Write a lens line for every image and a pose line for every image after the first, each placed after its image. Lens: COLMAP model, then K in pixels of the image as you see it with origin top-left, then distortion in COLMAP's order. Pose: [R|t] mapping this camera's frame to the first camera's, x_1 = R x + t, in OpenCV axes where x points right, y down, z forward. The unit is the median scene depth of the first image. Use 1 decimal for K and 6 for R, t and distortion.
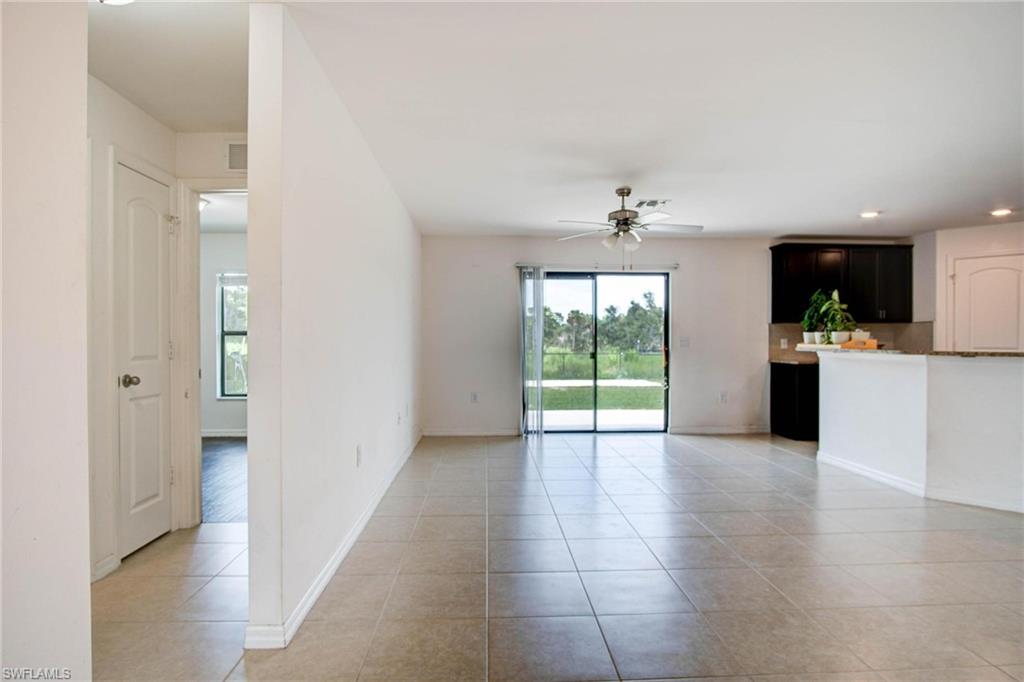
lens RADIAL K [[548.7, 0, 511.3], [0, 548.7, 343.7], [0, 0, 1]] dist [-0.027345, 0.000354]
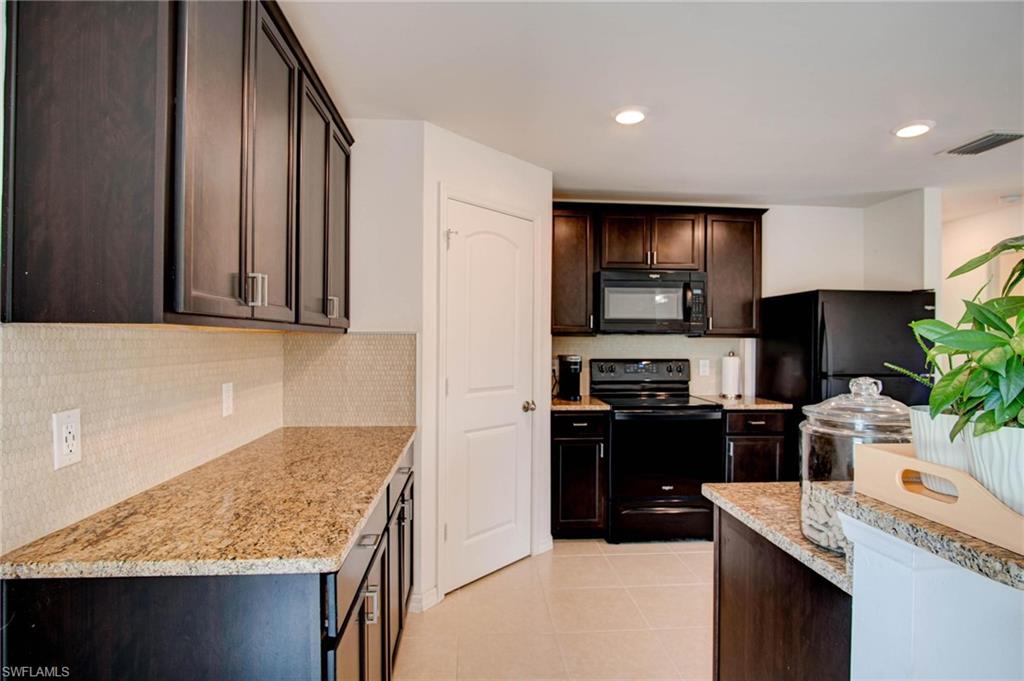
lens RADIAL K [[548.7, 0, 511.3], [0, 548.7, 343.2], [0, 0, 1]] dist [-0.027345, 0.000354]
pose [[-0.040083, -0.003122, 0.999191, 0.331362], [0.002611, 0.999991, 0.003229, -0.033023], [-0.999193, 0.002738, -0.040075, 0.898079]]
